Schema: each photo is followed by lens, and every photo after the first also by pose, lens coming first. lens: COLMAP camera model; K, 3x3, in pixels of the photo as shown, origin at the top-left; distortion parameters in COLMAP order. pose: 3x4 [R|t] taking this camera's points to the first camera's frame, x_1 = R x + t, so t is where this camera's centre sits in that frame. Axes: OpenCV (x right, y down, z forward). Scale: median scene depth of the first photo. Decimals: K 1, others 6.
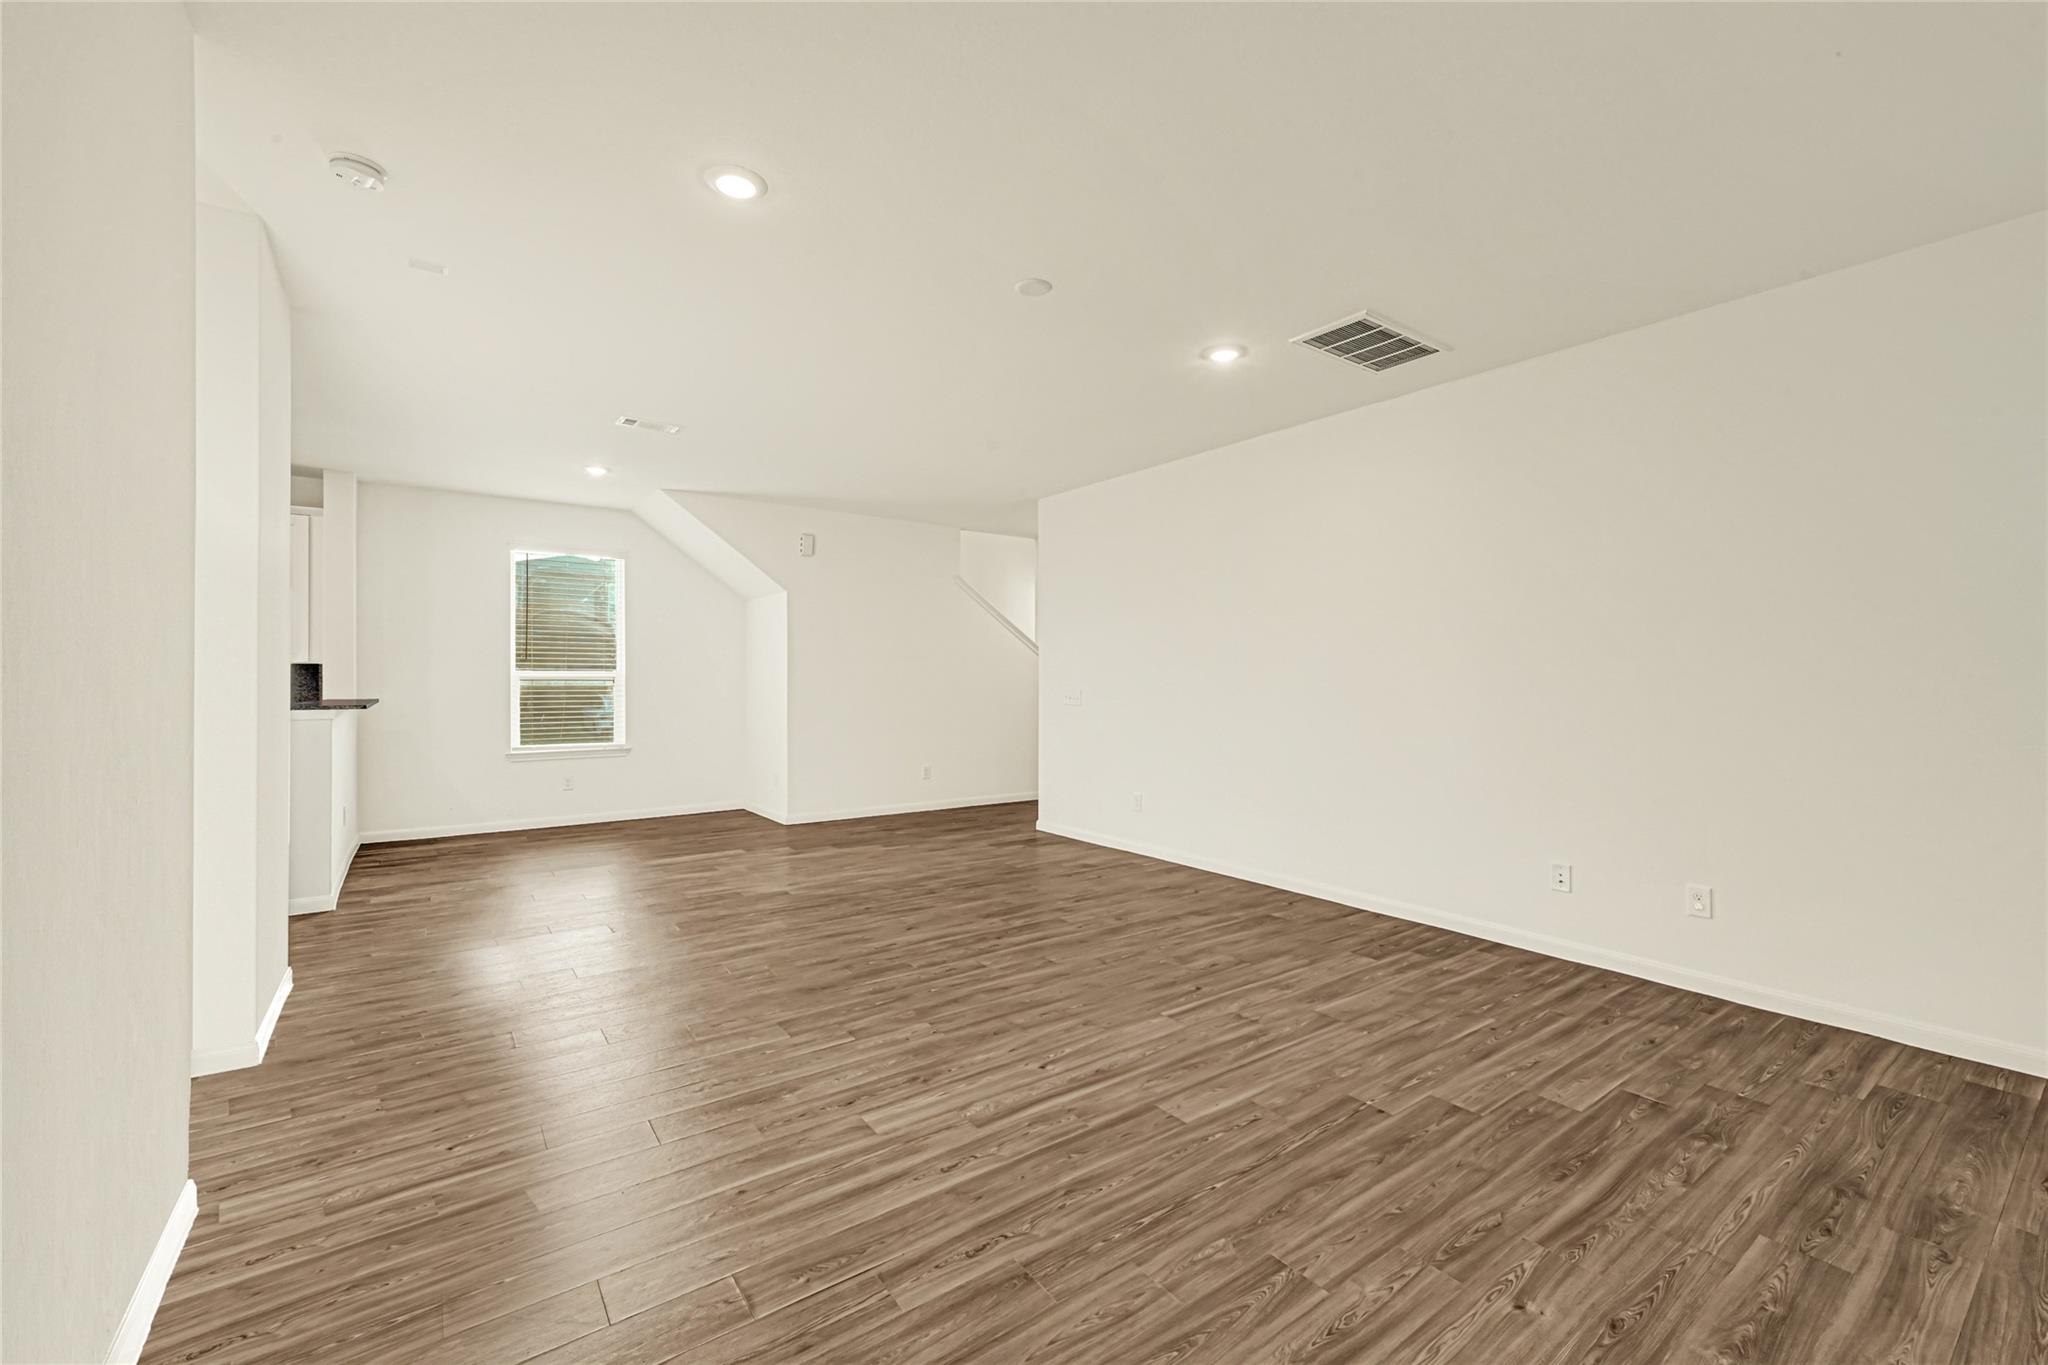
lens RADIAL K [[825.2, 0, 1029.0], [0, 825.2, 679.5], [0, 0, 1]] dist [0.002639, 0.000230]
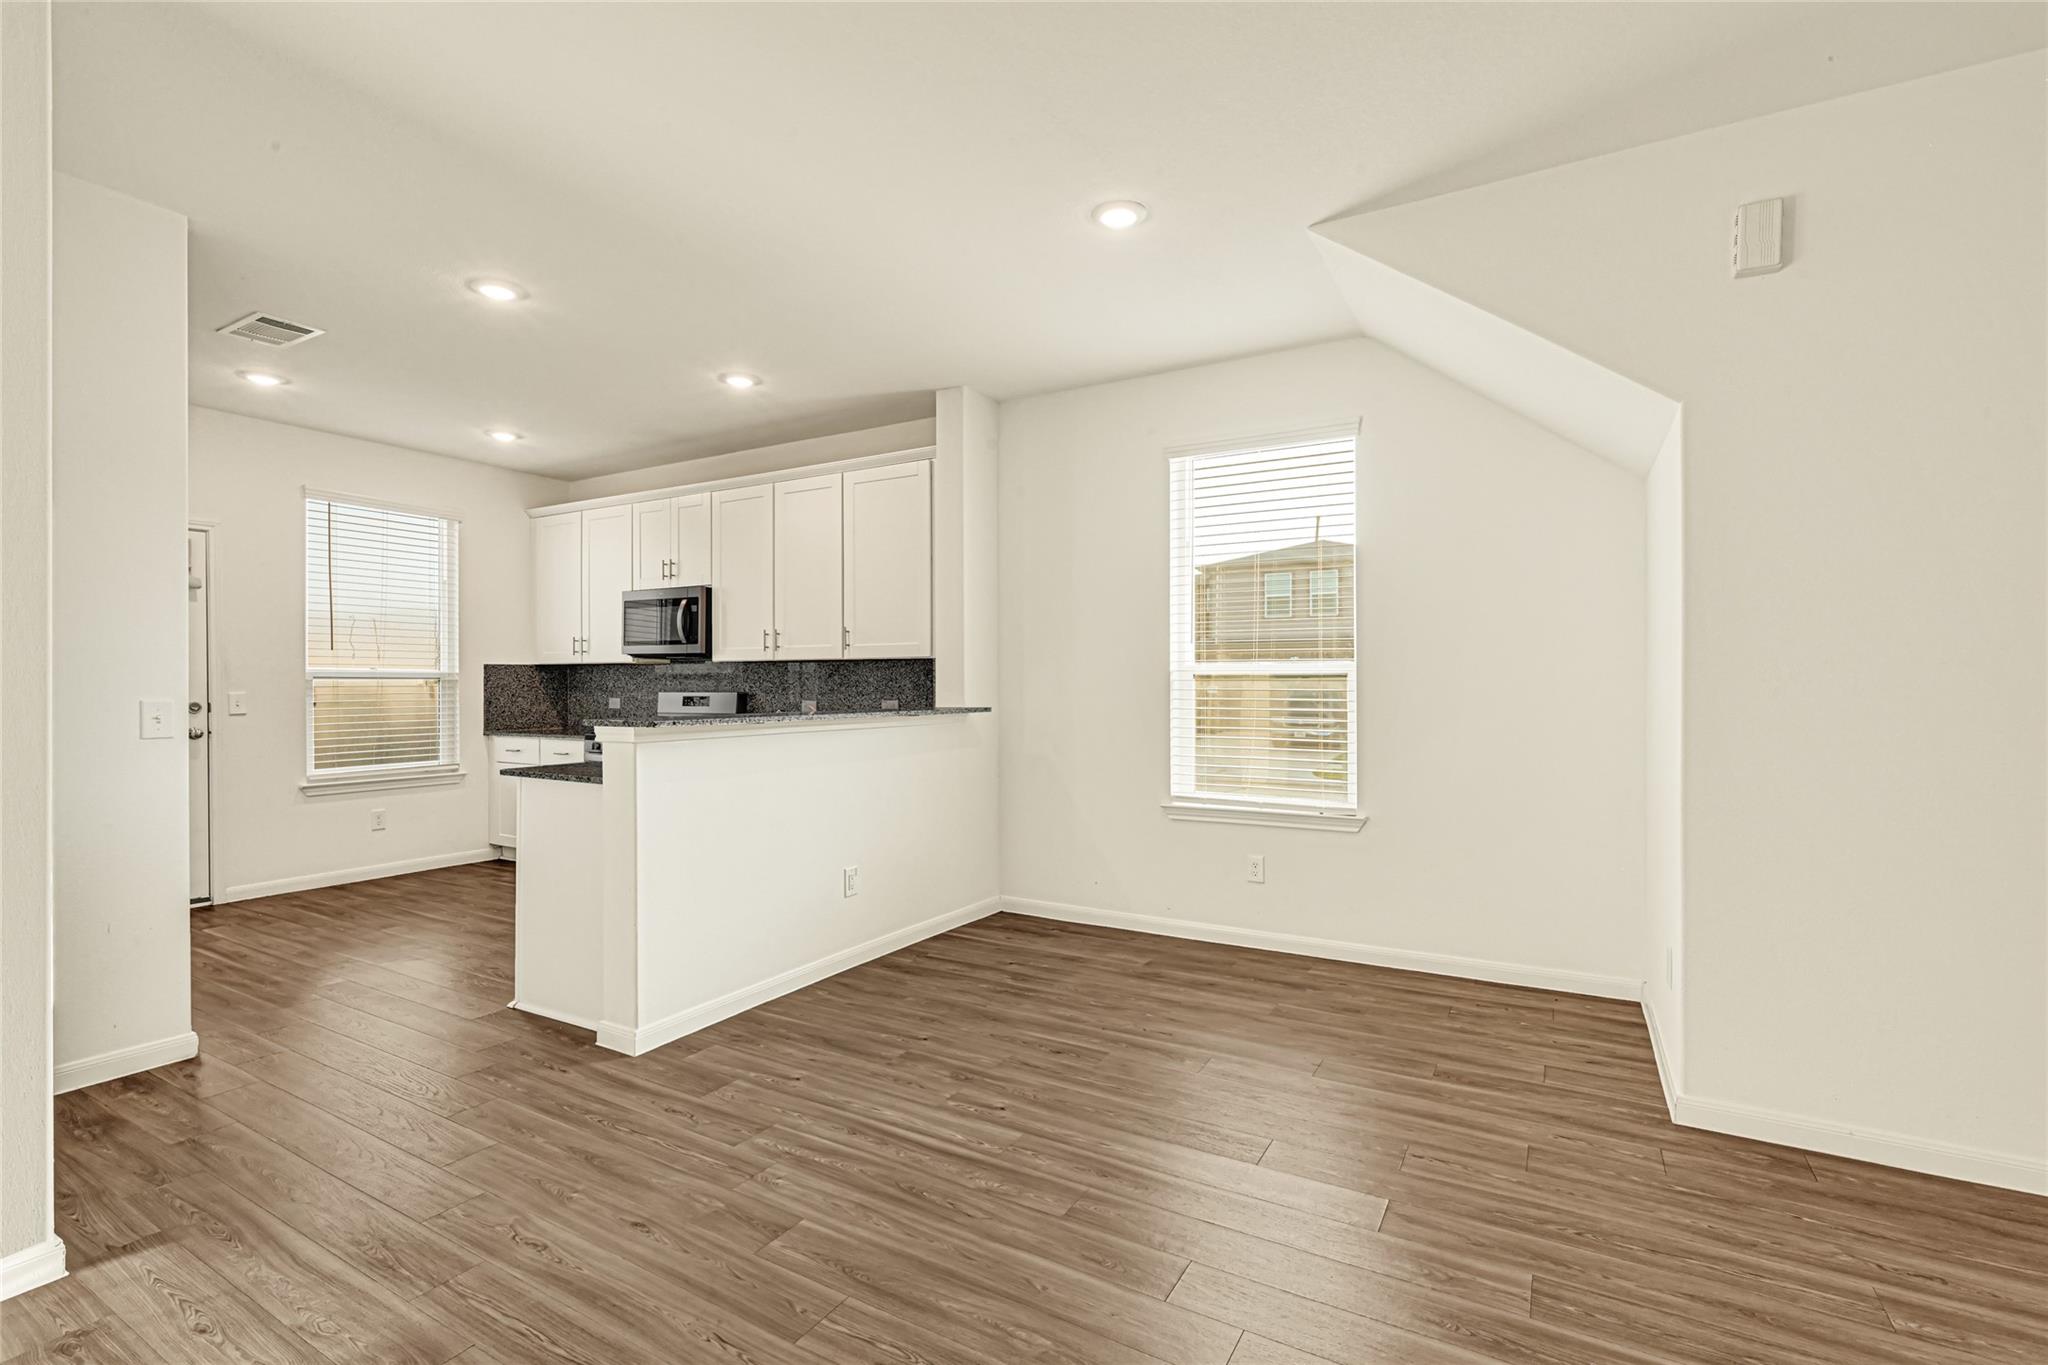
lens RADIAL K [[926.4, 0, 1031.2], [0, 926.4, 682.9], [0, 0, 1]] dist [-0.001164, 0.000328]
pose [[0.401897, -0.002438, -0.915682, -0.115782], [0.004539, 0.999989, -0.000671, 0.006220], [0.915674, -0.003887, 0.401903, 1.157745]]
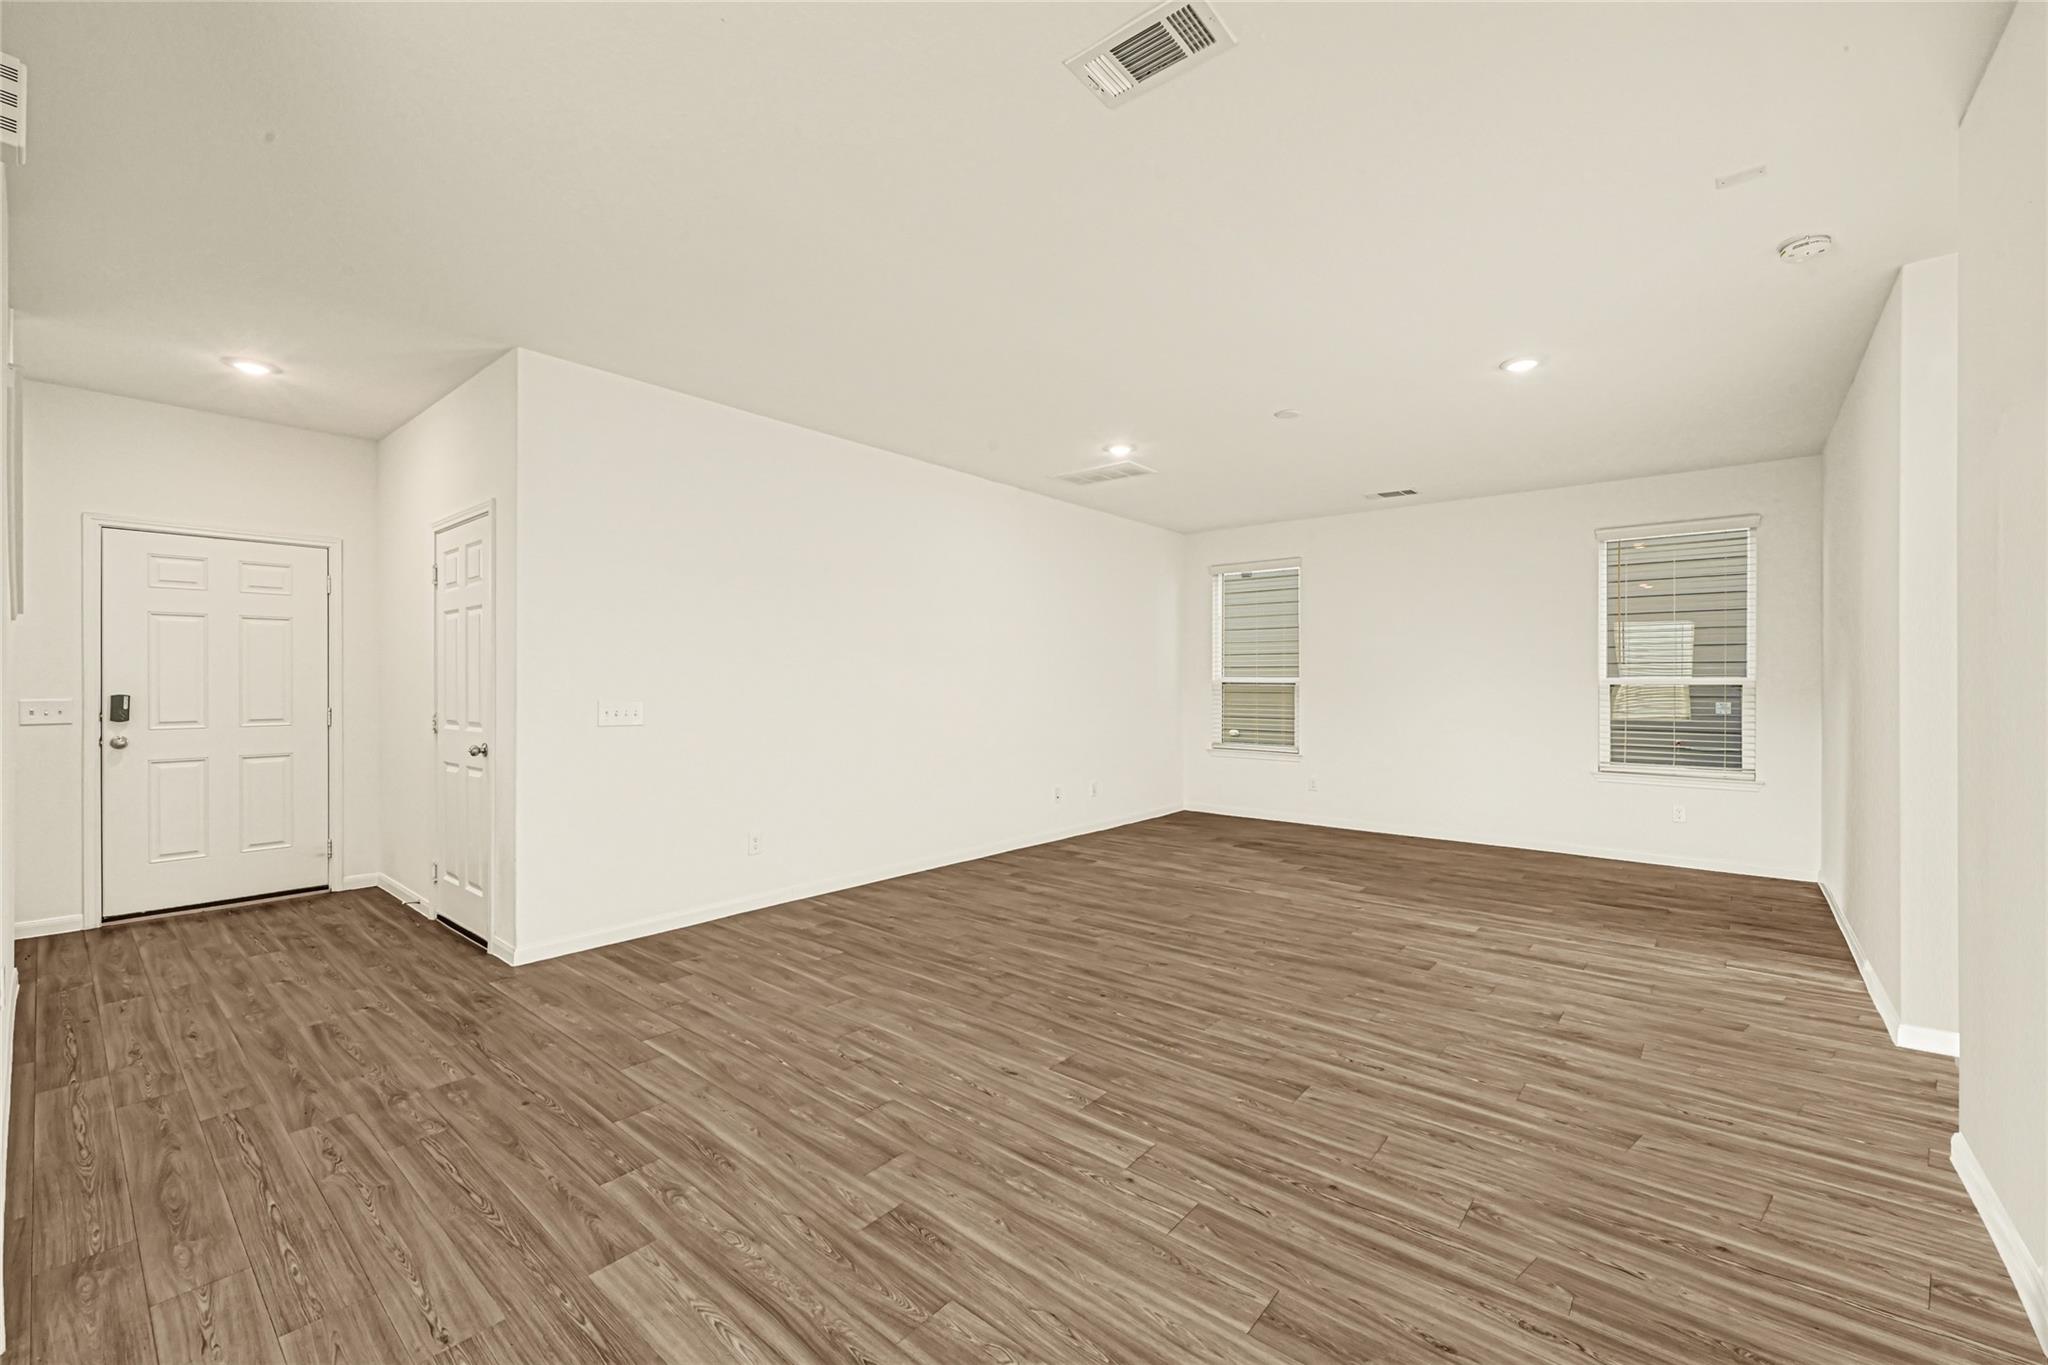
lens RADIAL K [[831.9, 0, 1029.2], [0, 831.9, 676.0], [0, 0, 1]] dist [0.000376, -0.000719]
pose [[-0.238621, 0.005685, 0.971096, -1.067984], [-0.005957, 0.999955, -0.007317, -0.004141], [-0.971094, -0.007531, -0.238577, 1.466742]]
